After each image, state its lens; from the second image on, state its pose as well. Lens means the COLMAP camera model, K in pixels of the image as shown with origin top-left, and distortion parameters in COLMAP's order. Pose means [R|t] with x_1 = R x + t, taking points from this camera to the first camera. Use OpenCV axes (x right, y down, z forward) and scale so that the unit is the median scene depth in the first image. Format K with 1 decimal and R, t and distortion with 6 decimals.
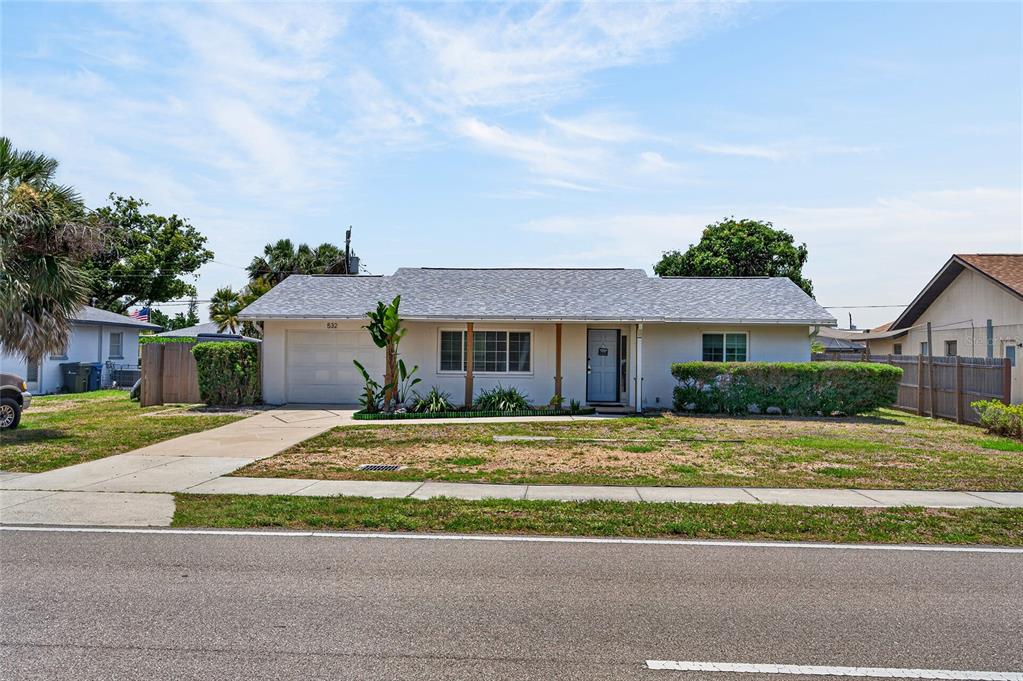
lens RADIAL K [[833.5, 0, 511.5], [0, 833.5, 340.5], [0, 0, 1]] dist [-0.102803, 0.218559]
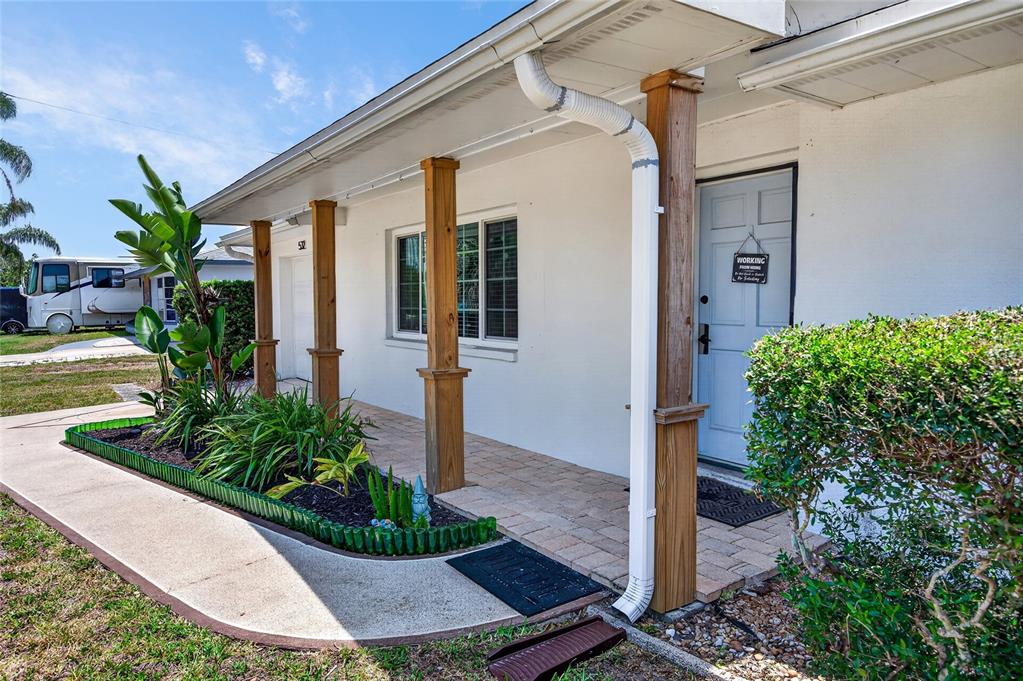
lens RADIAL K [[715.4, 0, 511.5], [0, 715.4, 340.5], [0, 0, 1]] dist [-0.005801, -0.001958]
pose [[0.597051, 0.034120, -0.801478, 0.238809], [0.031762, 0.997306, 0.066117, 0.019461], [0.801574, -0.064932, 0.594359, 0.838863]]
